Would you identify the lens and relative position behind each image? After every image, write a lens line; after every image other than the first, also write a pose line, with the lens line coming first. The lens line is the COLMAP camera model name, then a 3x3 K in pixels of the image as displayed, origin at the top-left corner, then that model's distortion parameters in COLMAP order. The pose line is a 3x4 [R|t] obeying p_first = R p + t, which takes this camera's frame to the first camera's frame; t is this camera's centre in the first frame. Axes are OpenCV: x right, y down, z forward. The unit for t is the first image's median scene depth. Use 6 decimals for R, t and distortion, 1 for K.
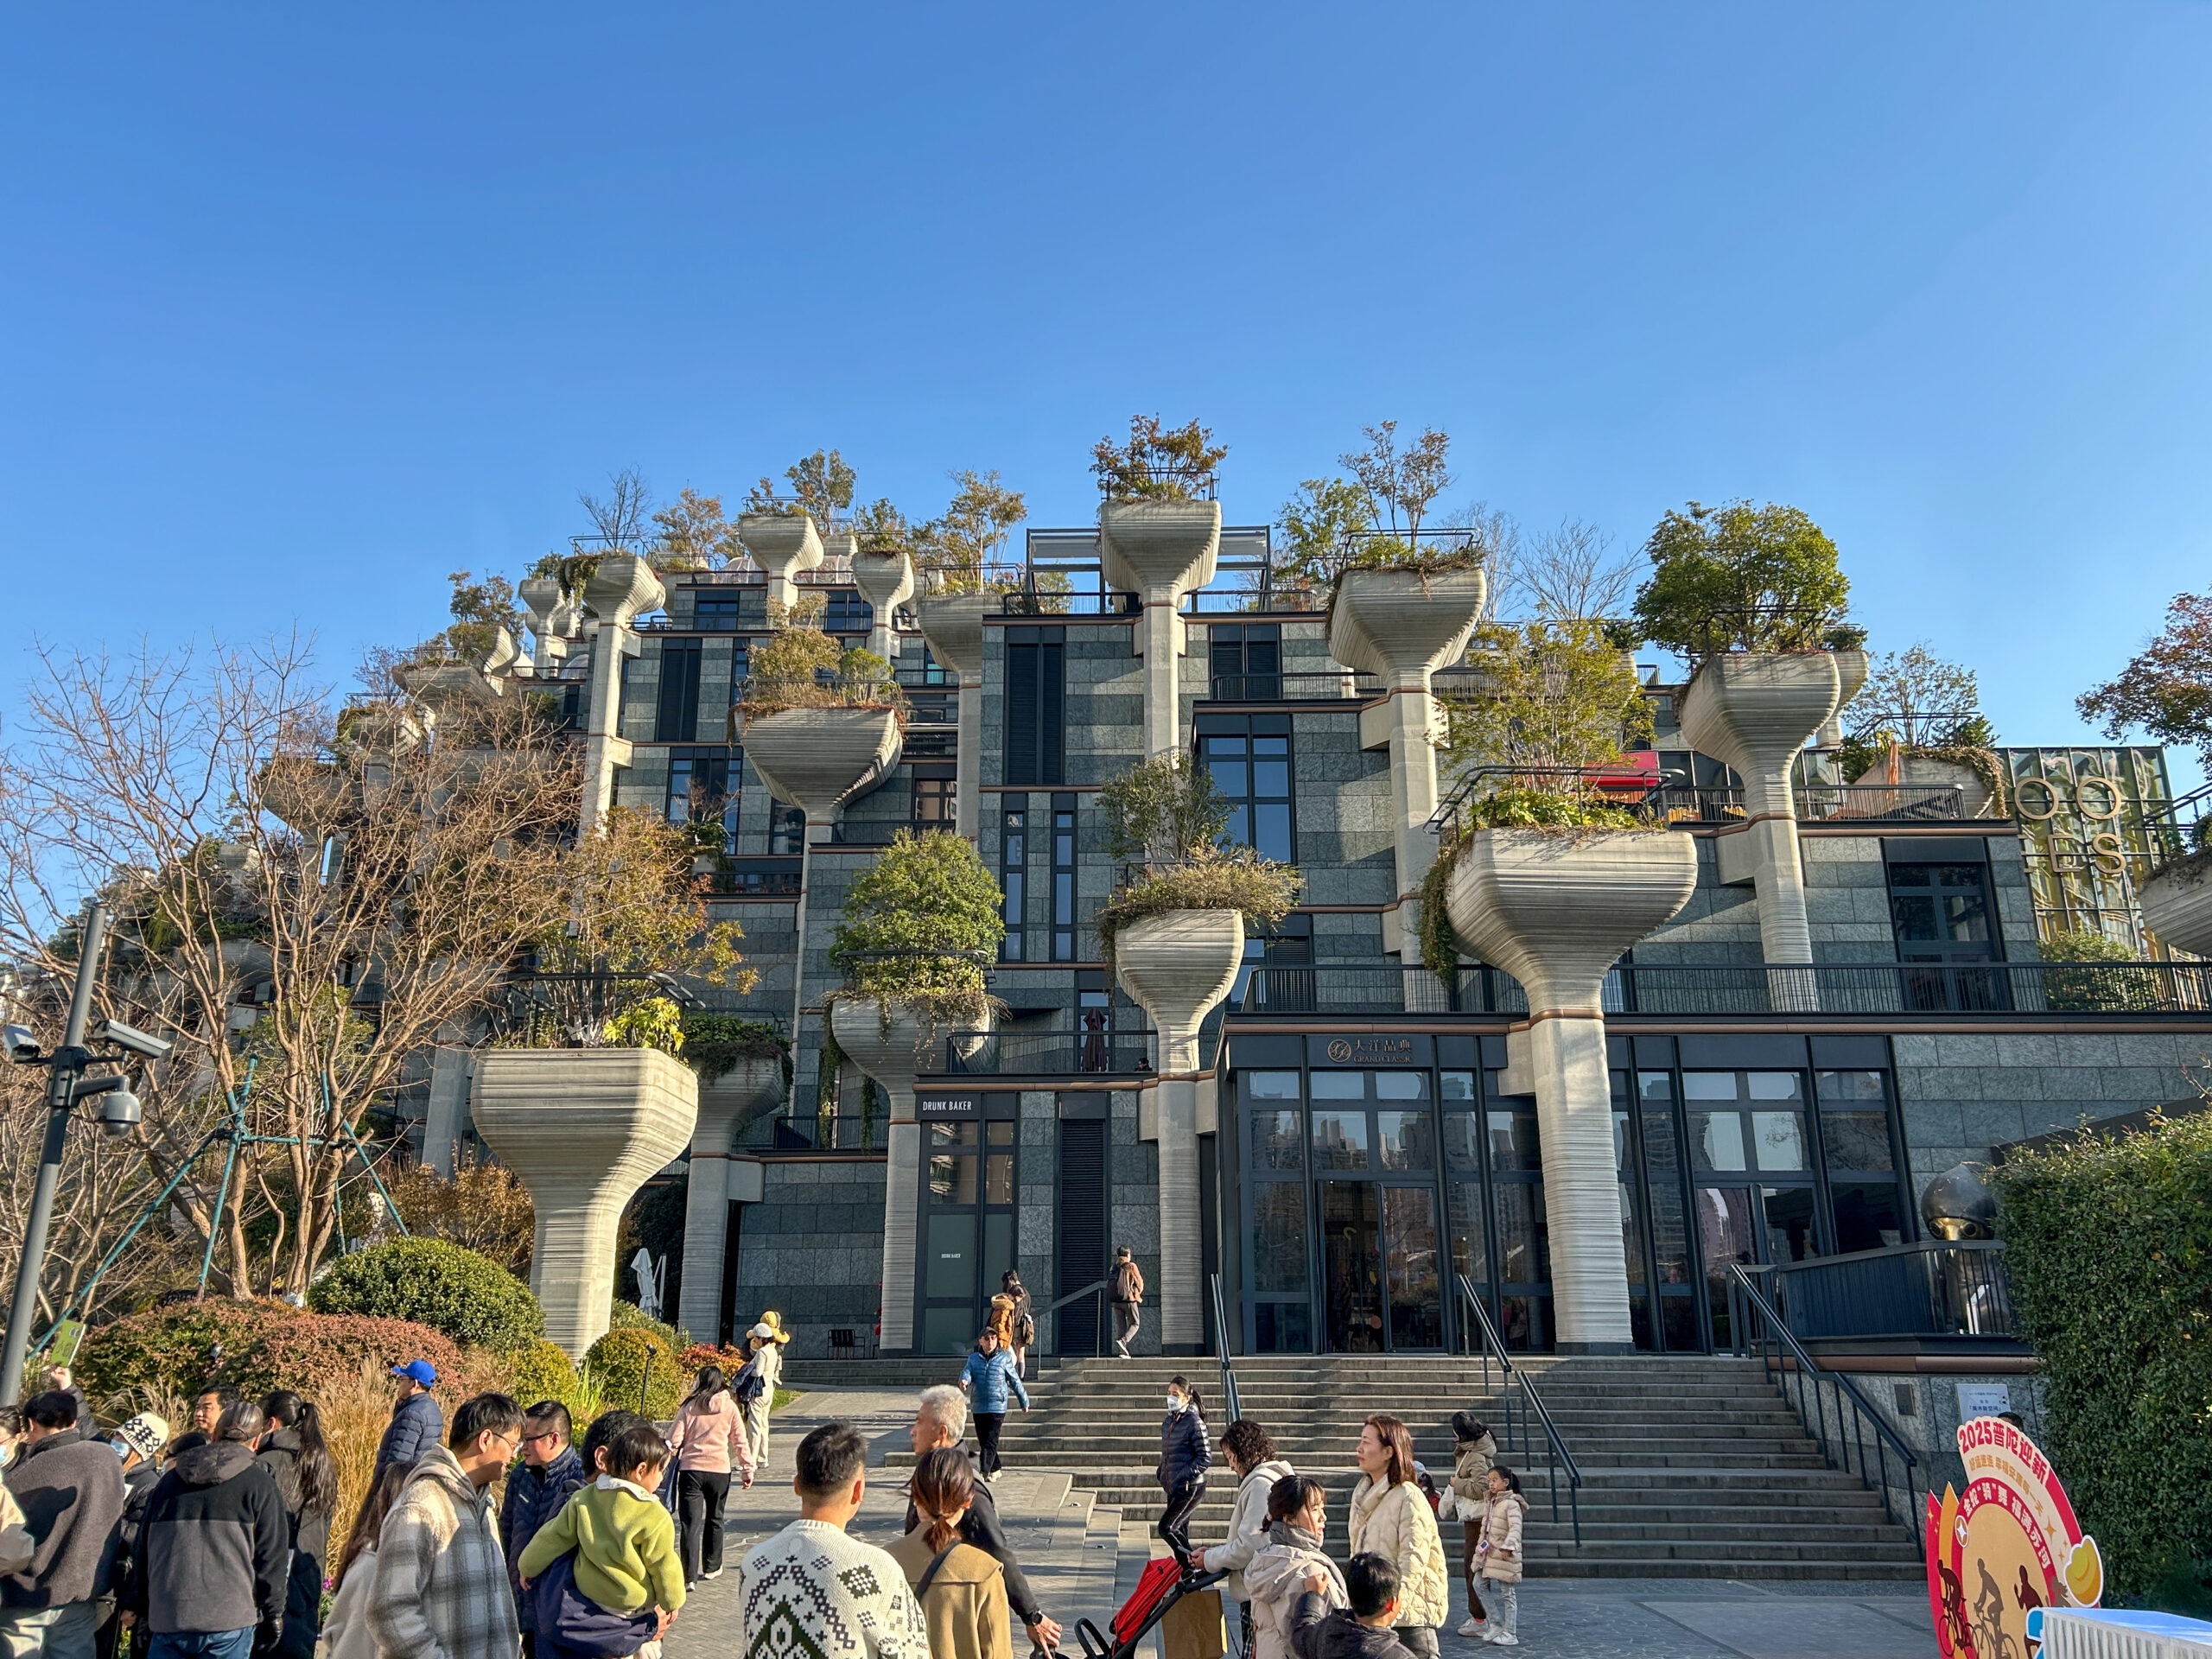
lens RADIAL K [[1660.7, 0, 1108.7], [0, 1660.7, 842.1], [0, 0, 1]] dist [0.074560, -0.088464]
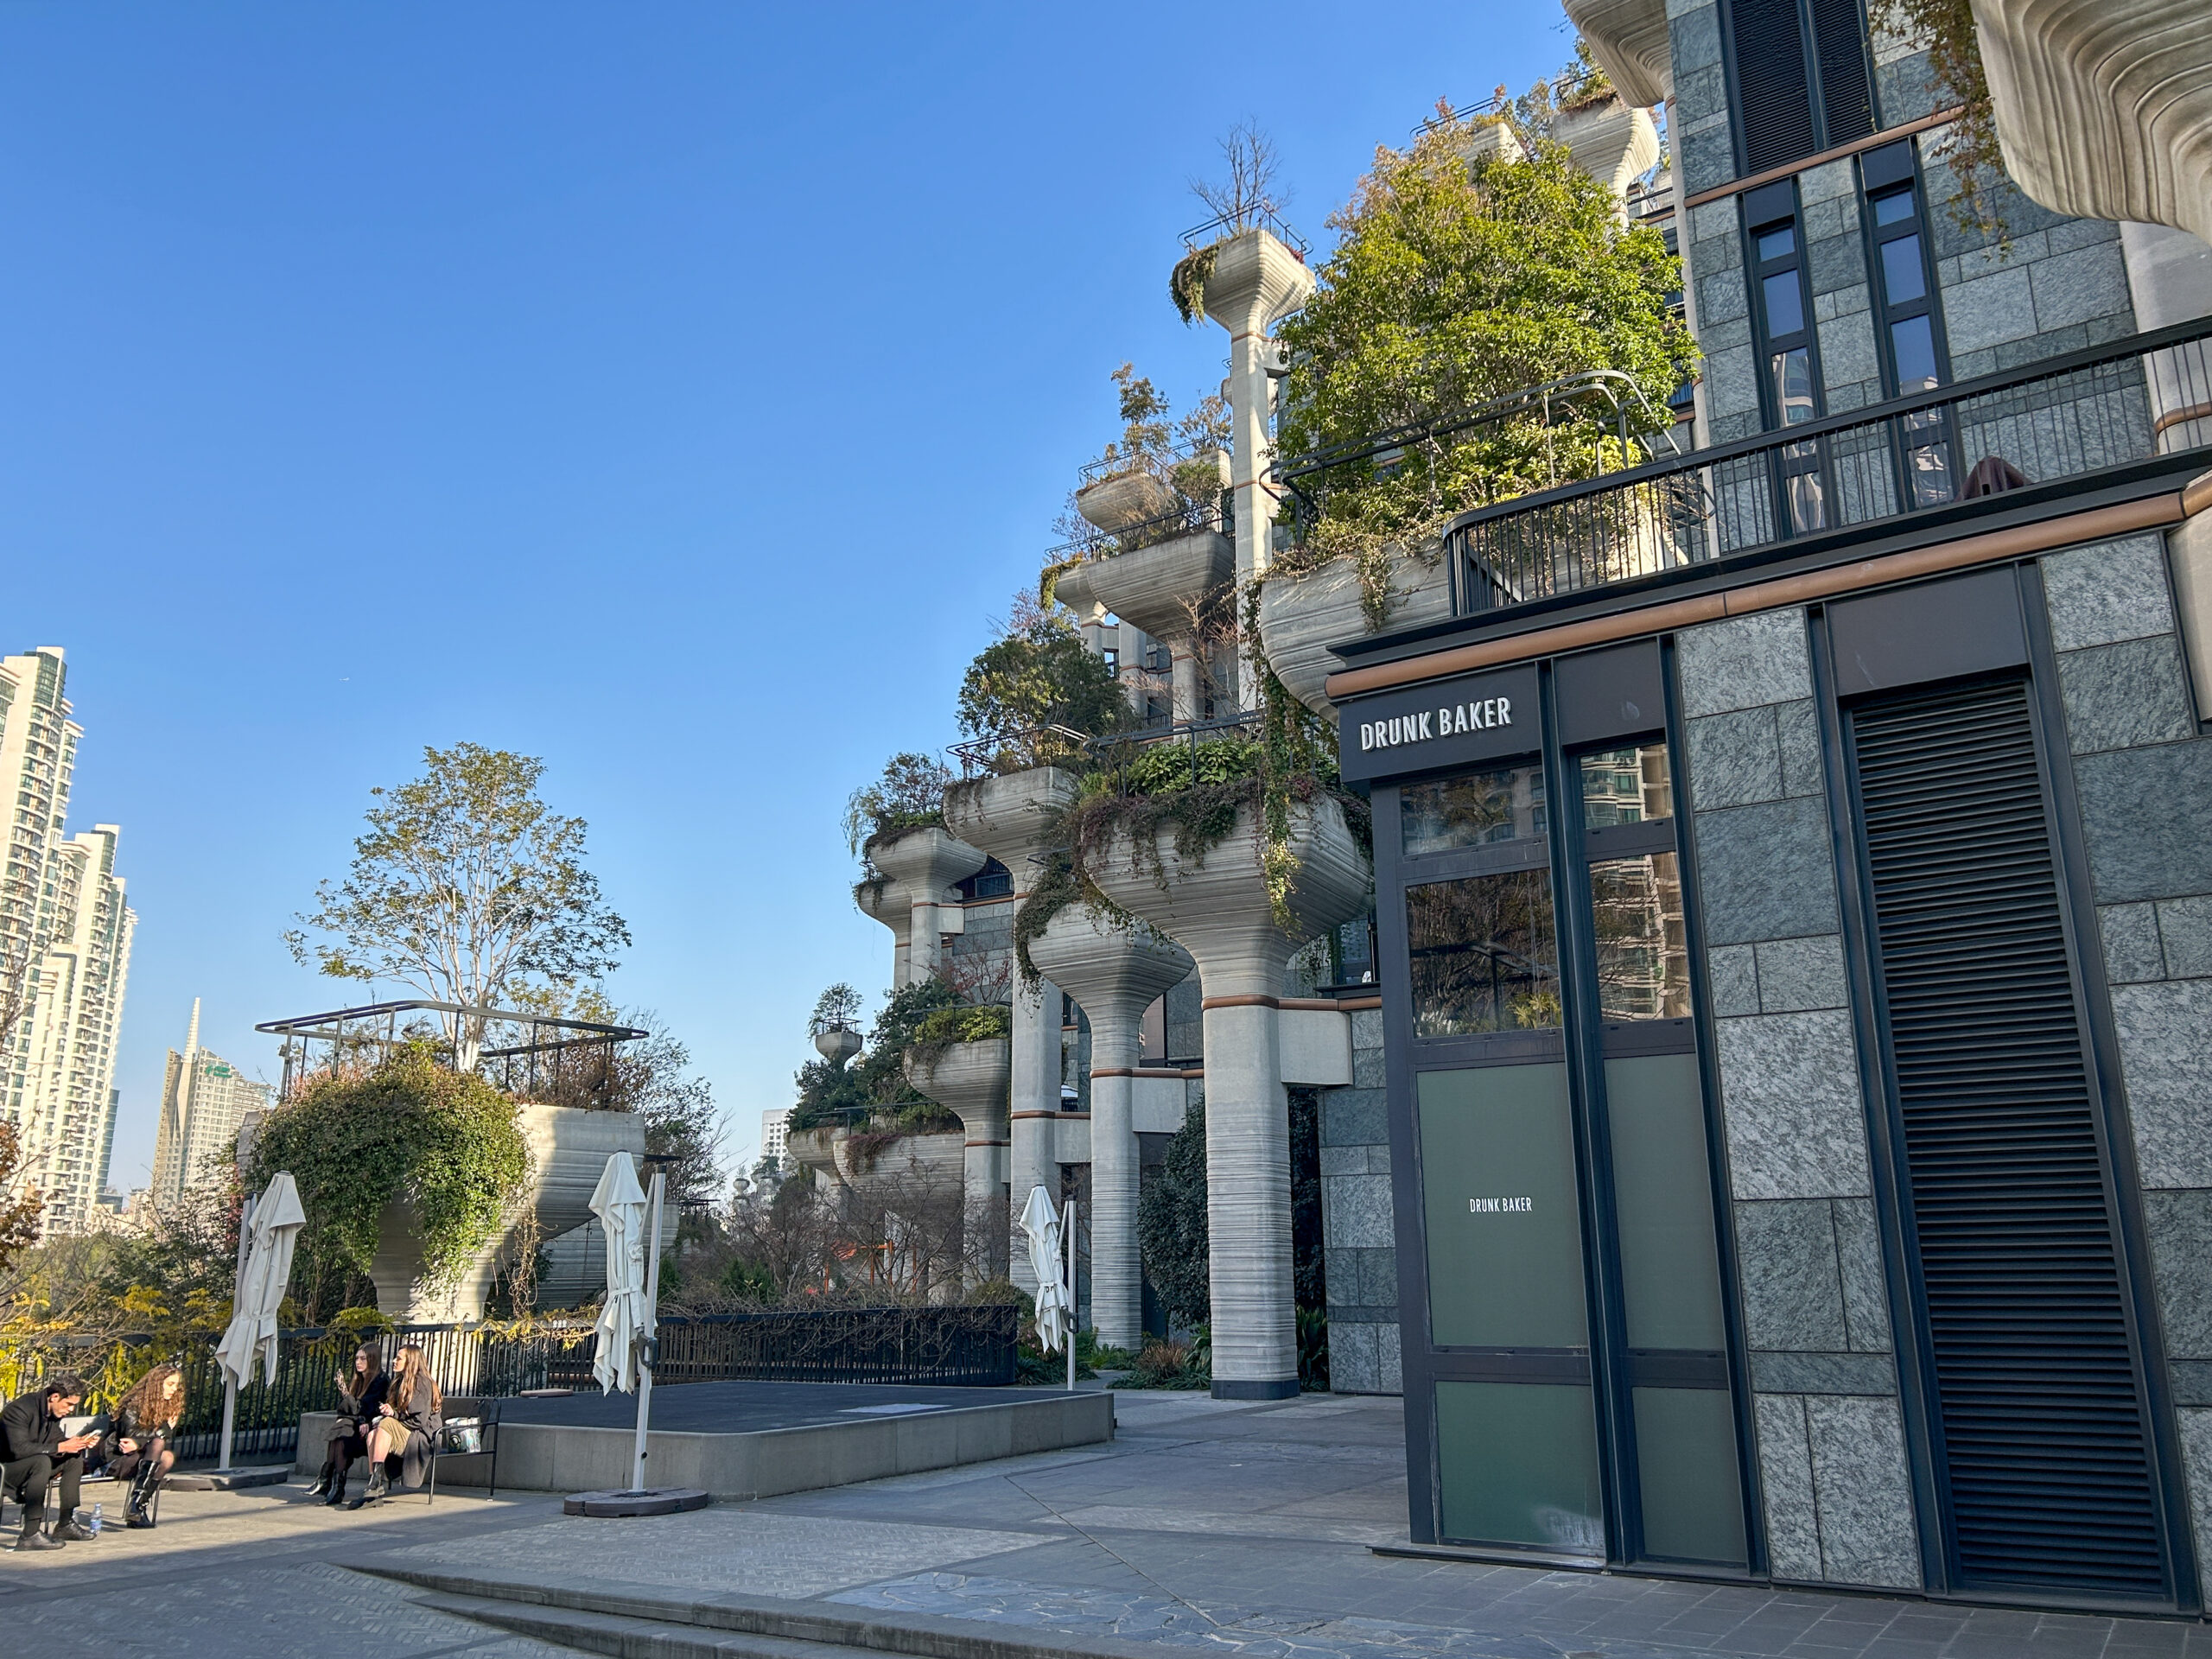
lens RADIAL K [[1660.7, 0, 1149.6], [0, 1660.7, 856.1], [0, 0, 1]] dist [0.074560, -0.088464]
pose [[0.854721, -0.136174, -0.500908, 0.005586], [0.166043, 0.986000, 0.015278, 0.117868], [0.491815, -0.096230, 0.865366, 0.493268]]
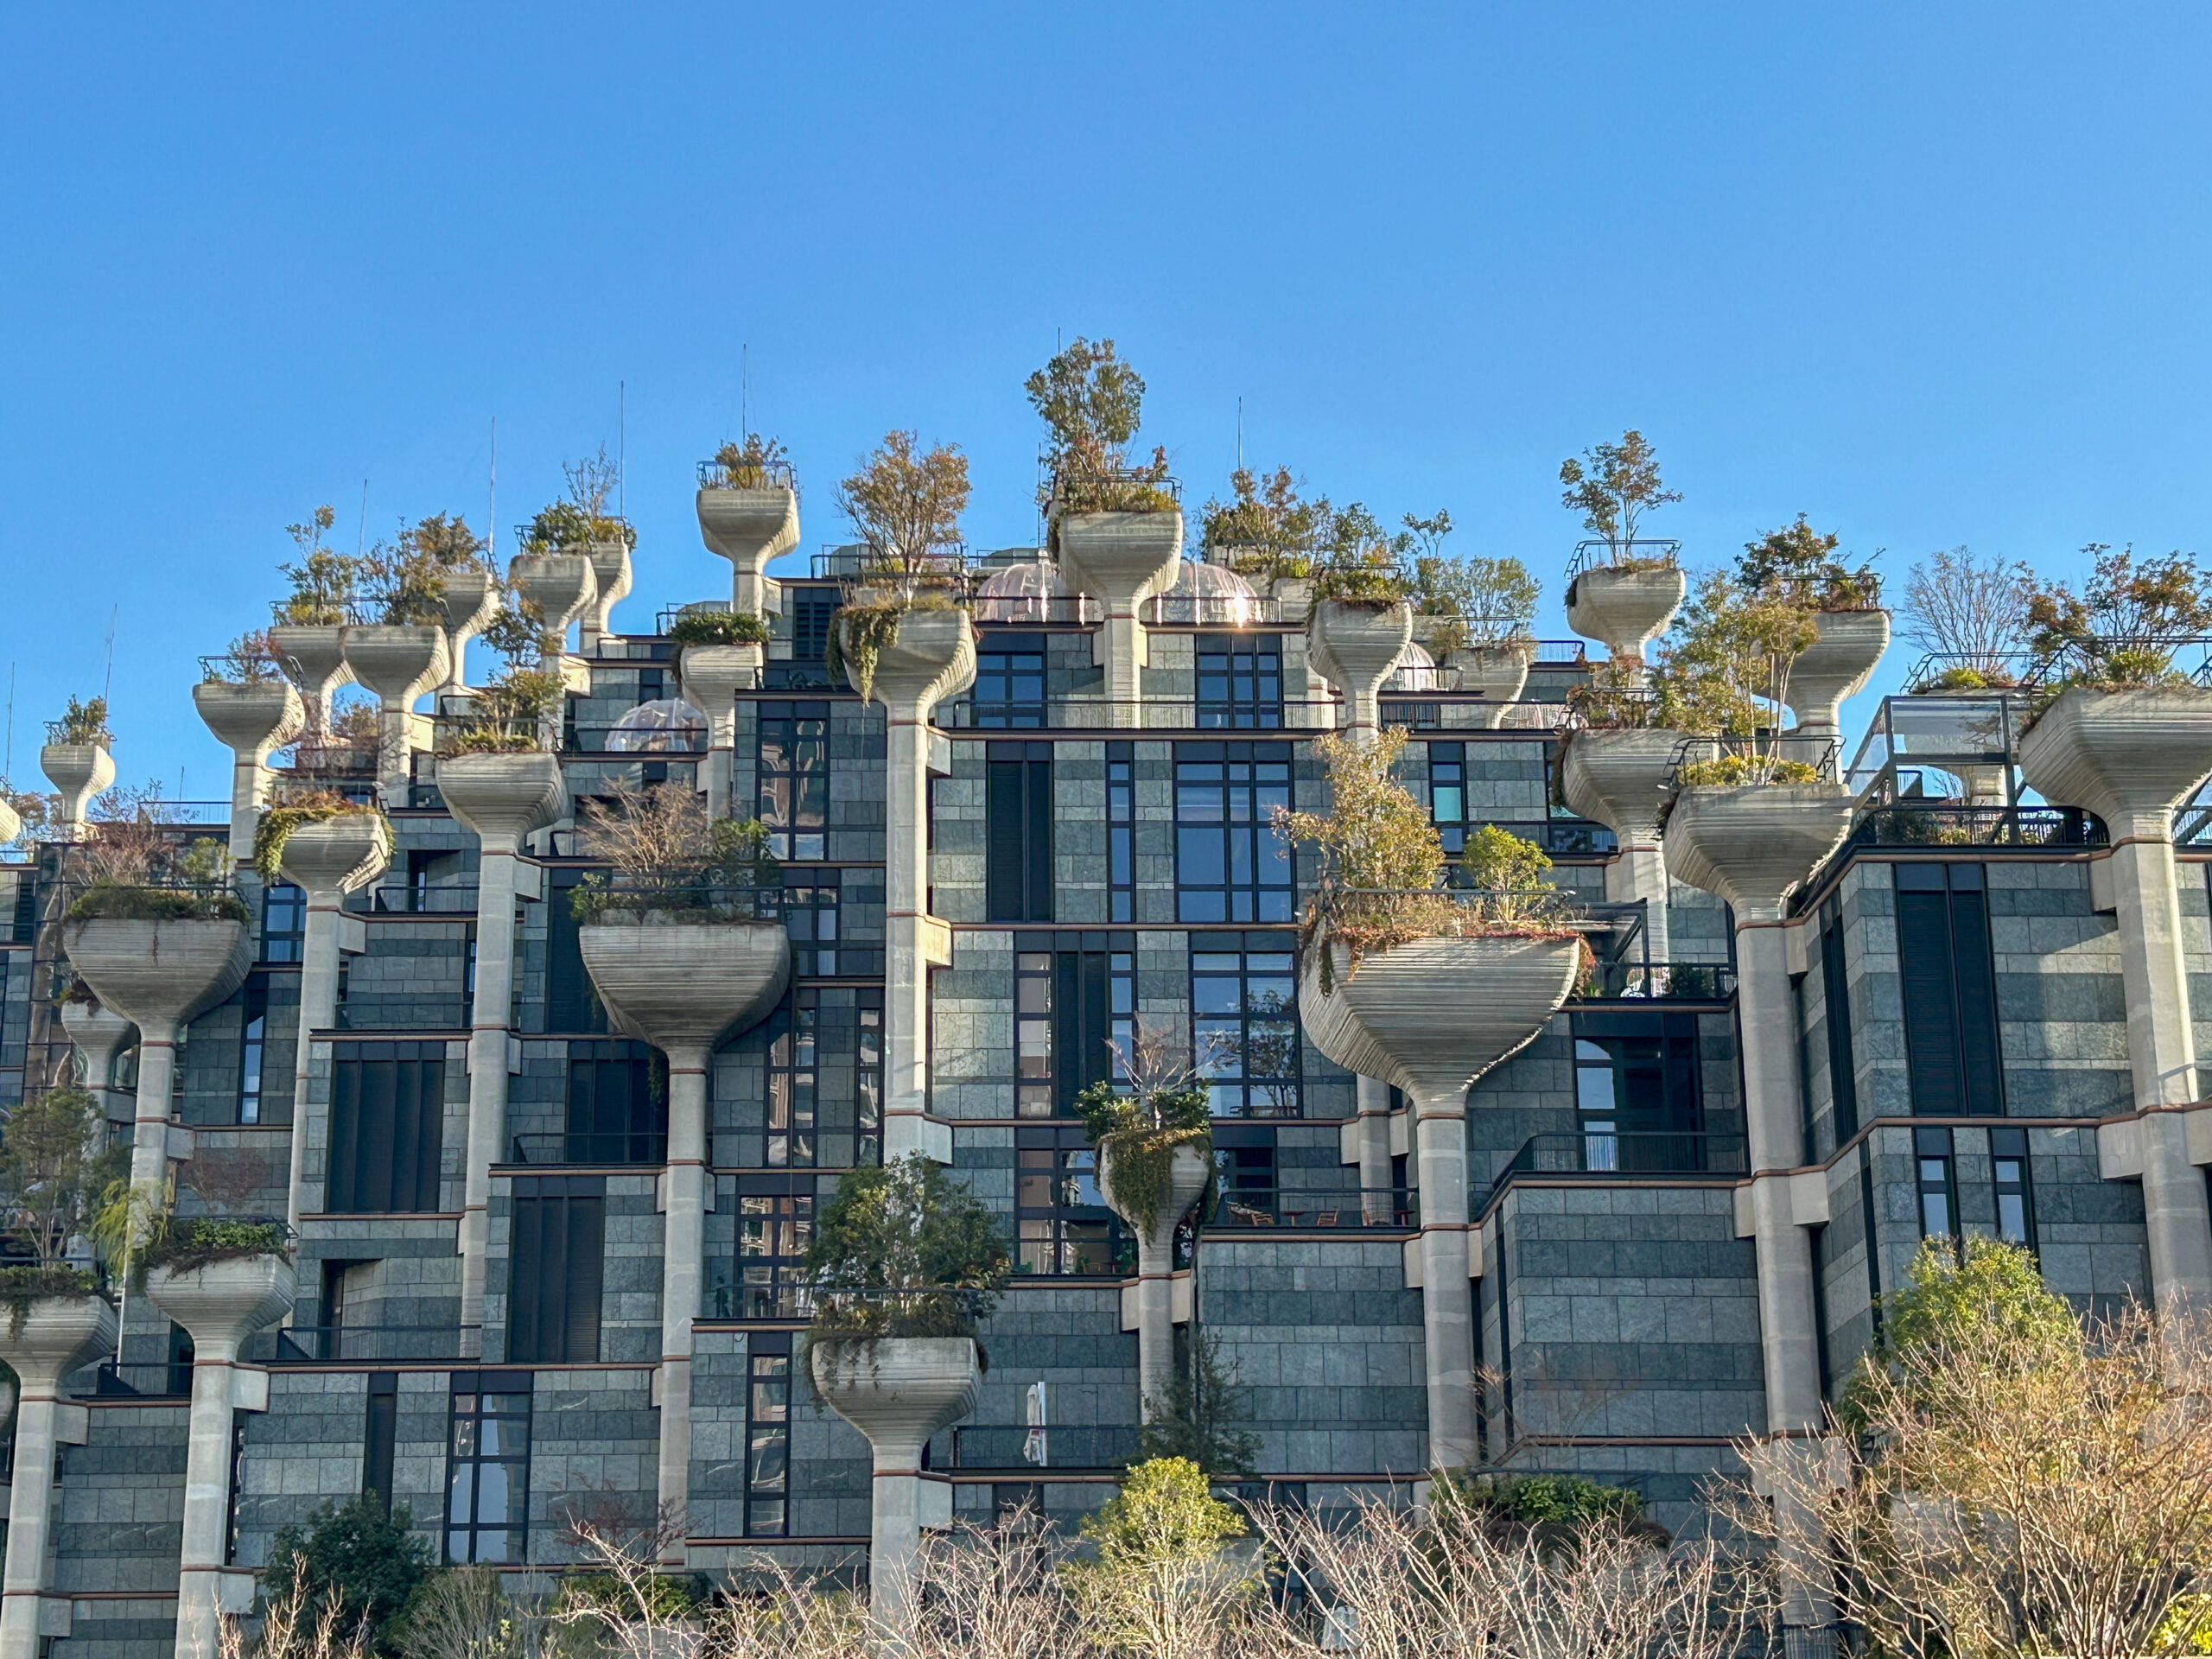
lens RADIAL K [[3664.7, 0, 1084.0], [0, 3664.7, 803.8], [0, 0, 1]] dist [0.125188, 0.000000]
pose [[0.998126, 0.009264, 0.060489, -0.481842], [-0.009178, 0.999956, -0.001699, -0.152212], [-0.060503, 0.001140, 0.998167, -0.443302]]
